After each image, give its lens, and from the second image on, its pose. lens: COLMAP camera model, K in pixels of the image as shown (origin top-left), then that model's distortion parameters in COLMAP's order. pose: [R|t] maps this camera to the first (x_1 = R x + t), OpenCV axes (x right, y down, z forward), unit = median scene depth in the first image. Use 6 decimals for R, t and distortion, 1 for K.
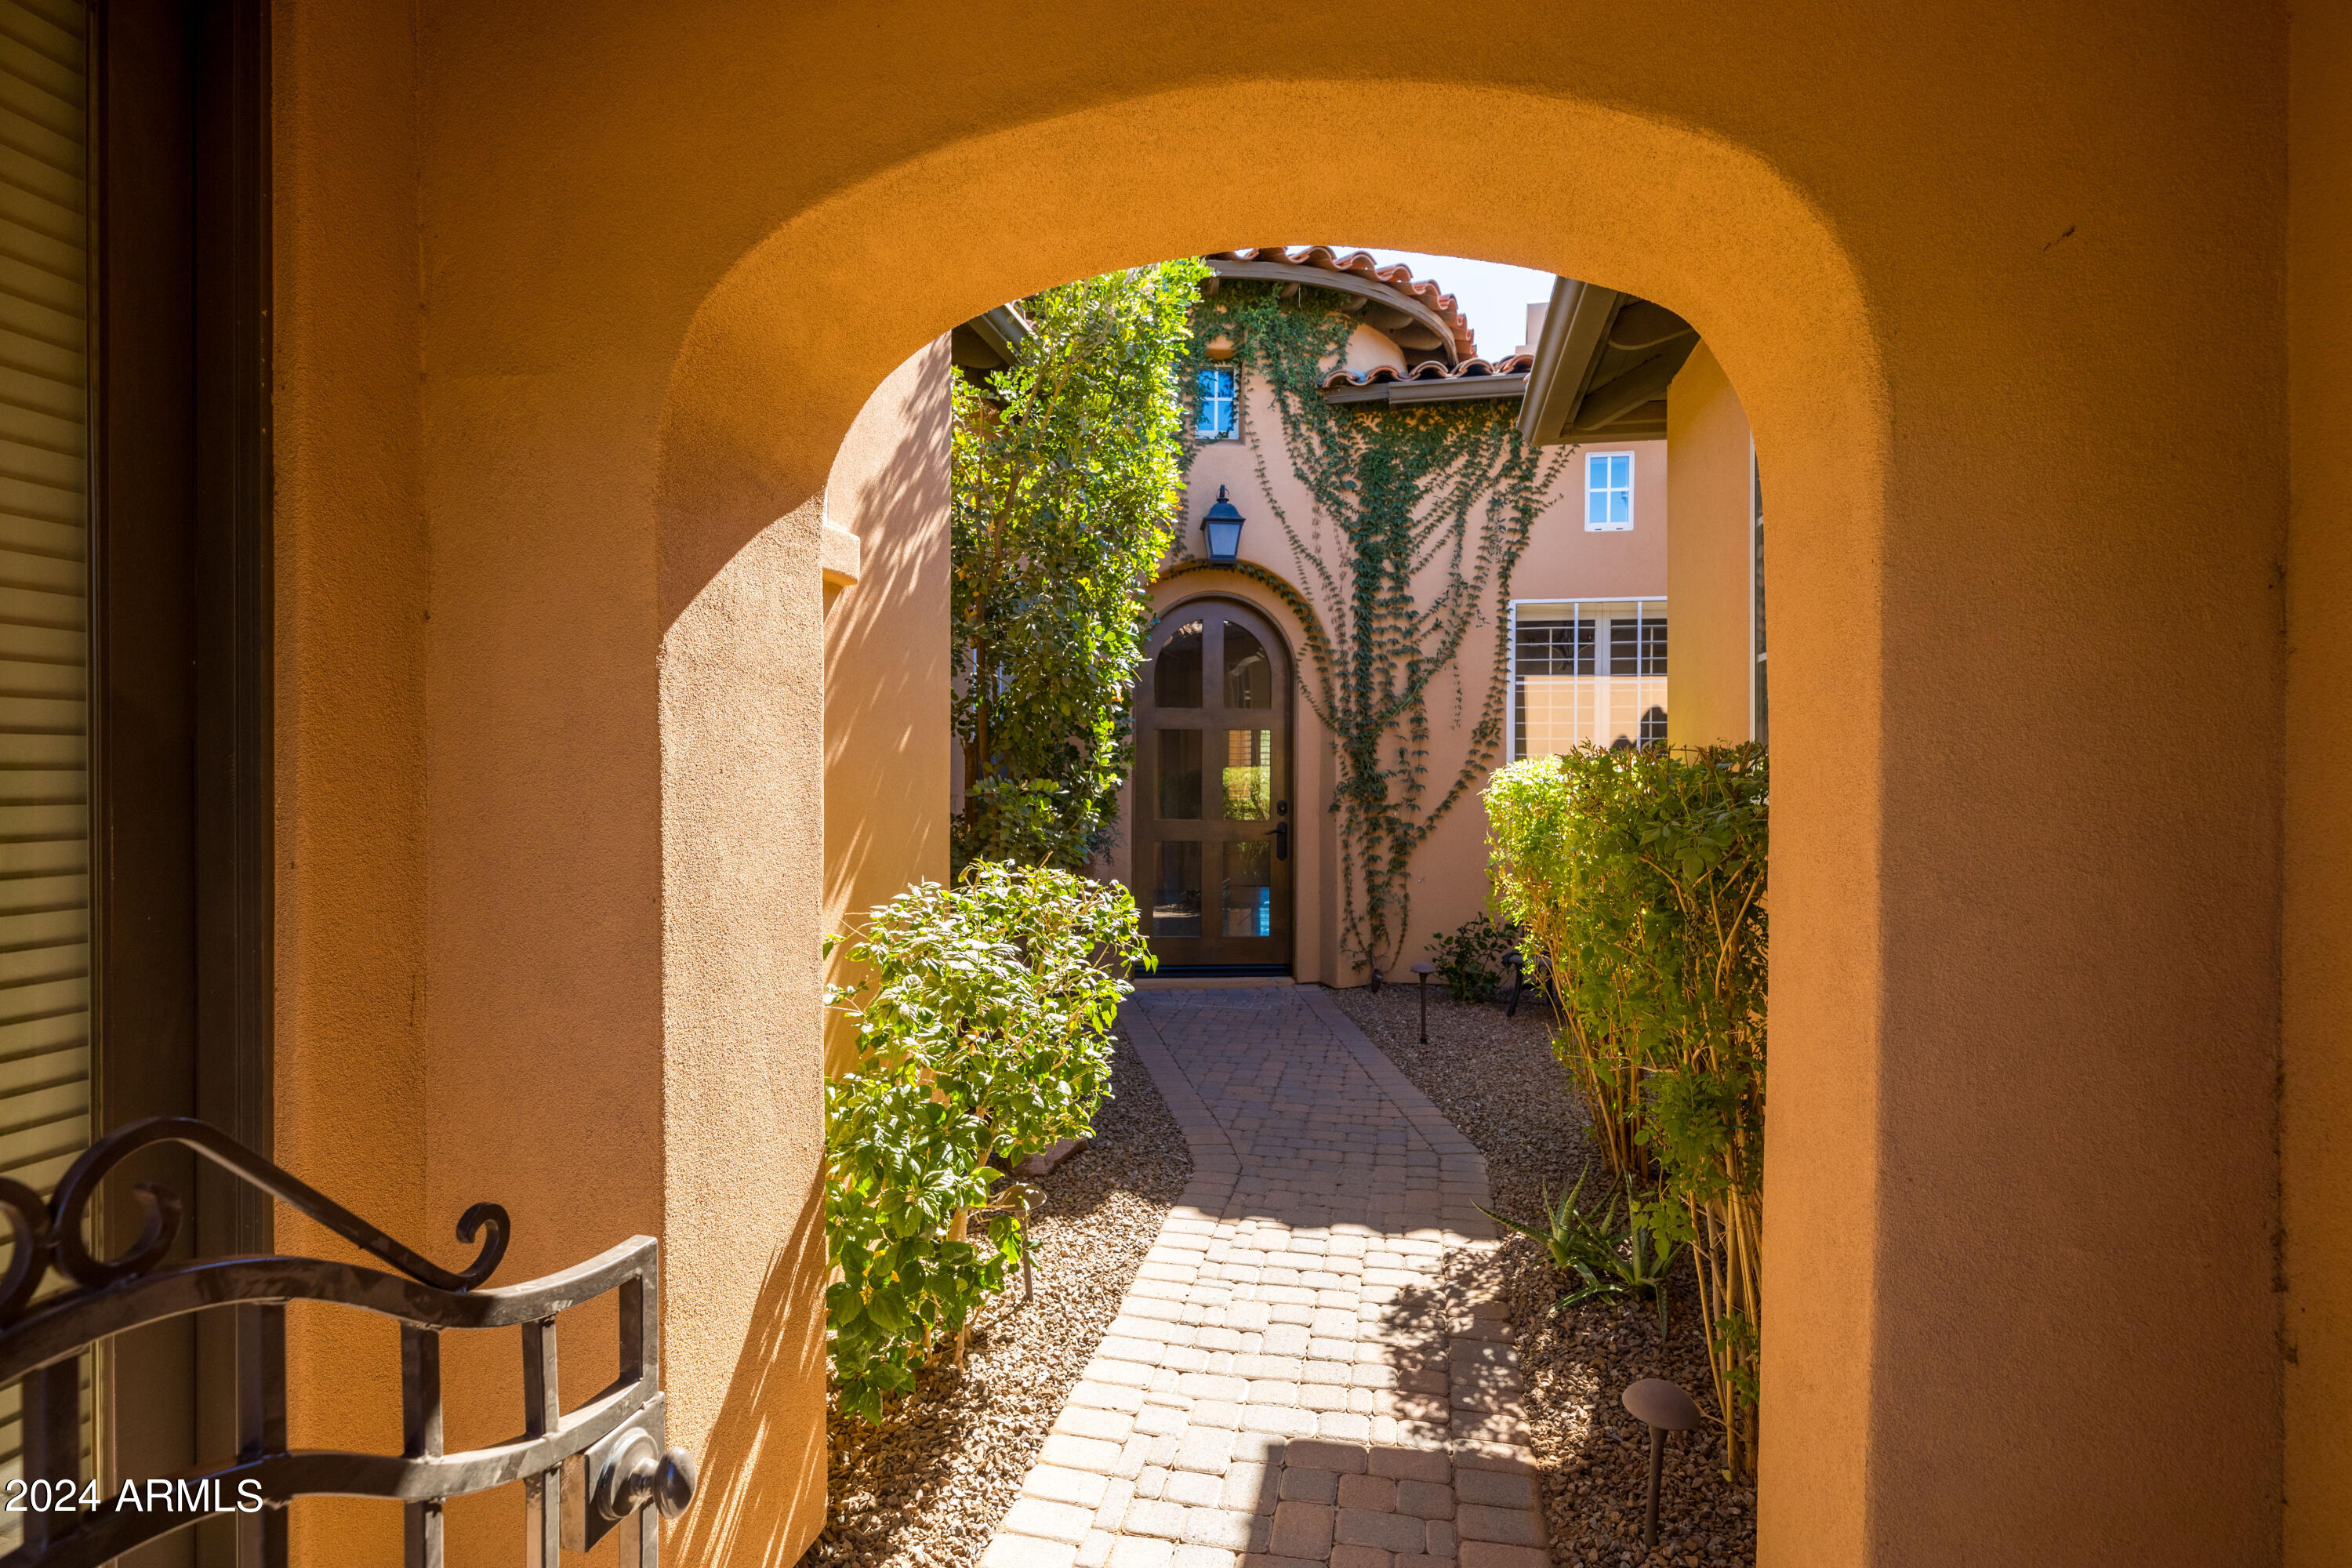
lens RADIAL K [[1243.8, 0, 1169.6], [0, 1243.8, 778.3], [0, 0, 1]] dist [0.001974, 0.000003]
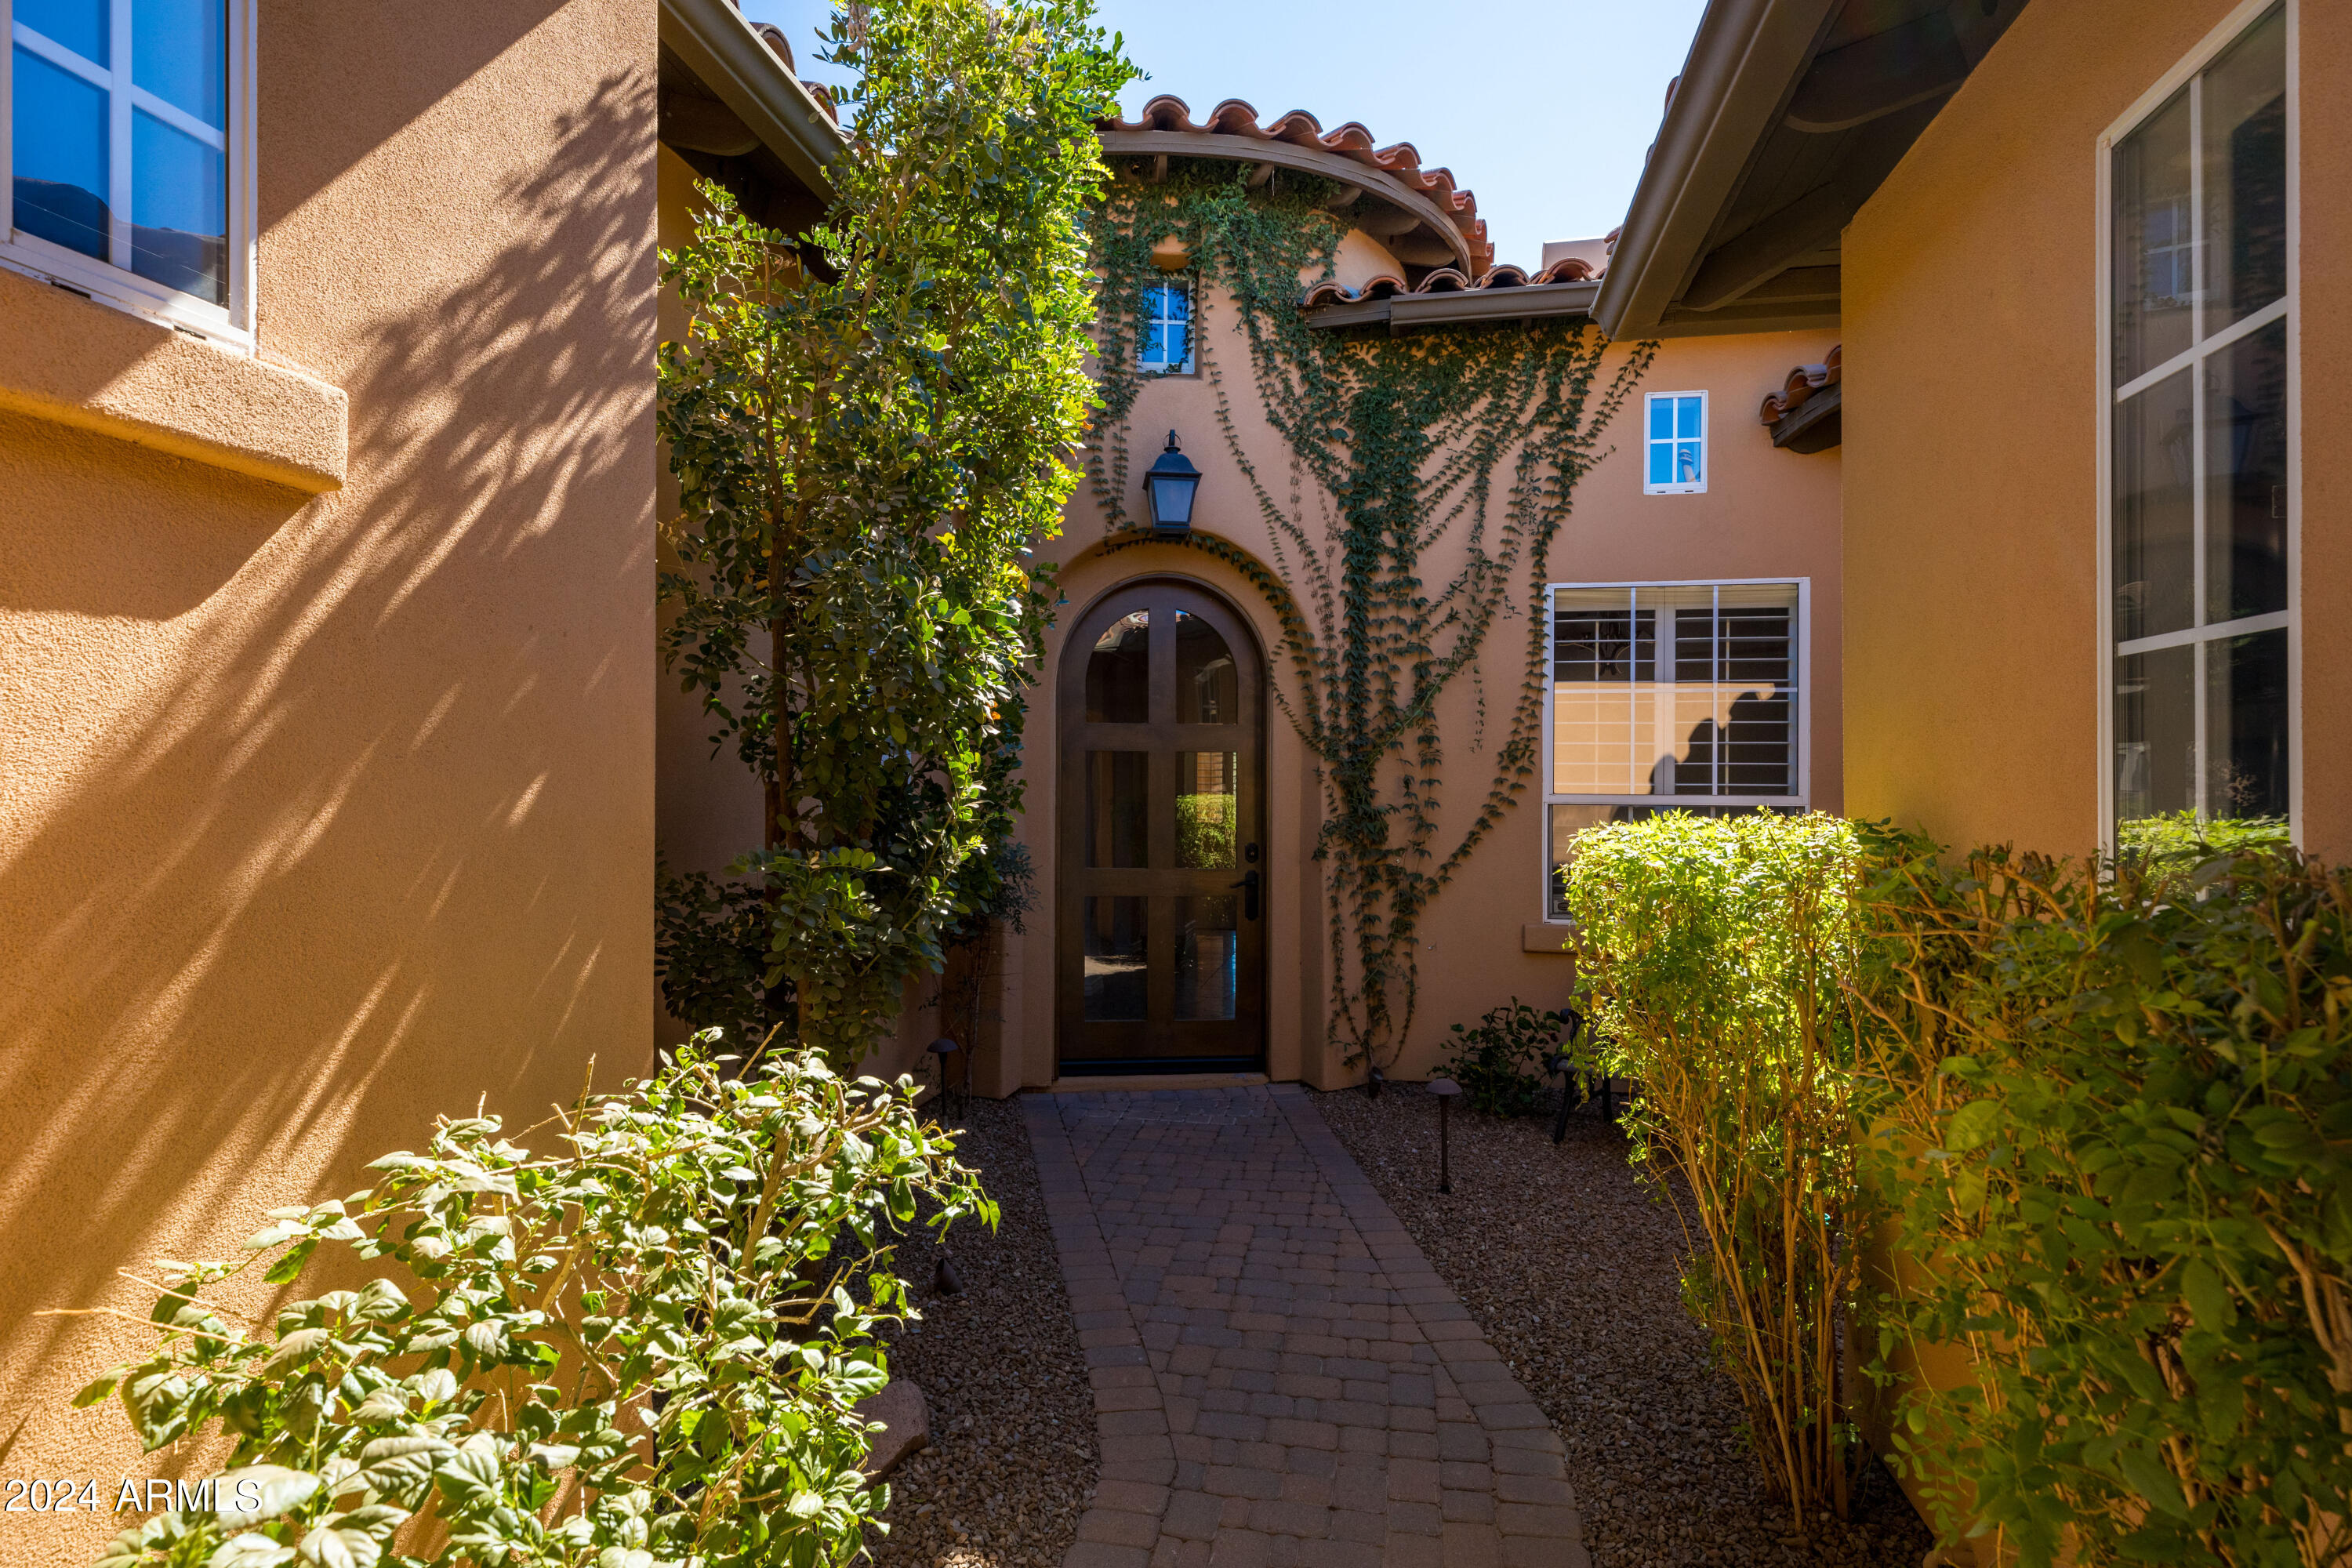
lens RADIAL K [[1256.8, 0, 1177.4], [0, 1256.8, 775.5], [0, 0, 1]] dist [0.001103, -0.000884]
pose [[0.999737, -0.000136, 0.022929, 0.027768], [0.000311, 0.999971, -0.007620, -0.019061], [-0.022928, 0.007625, 0.999708, 0.232407]]
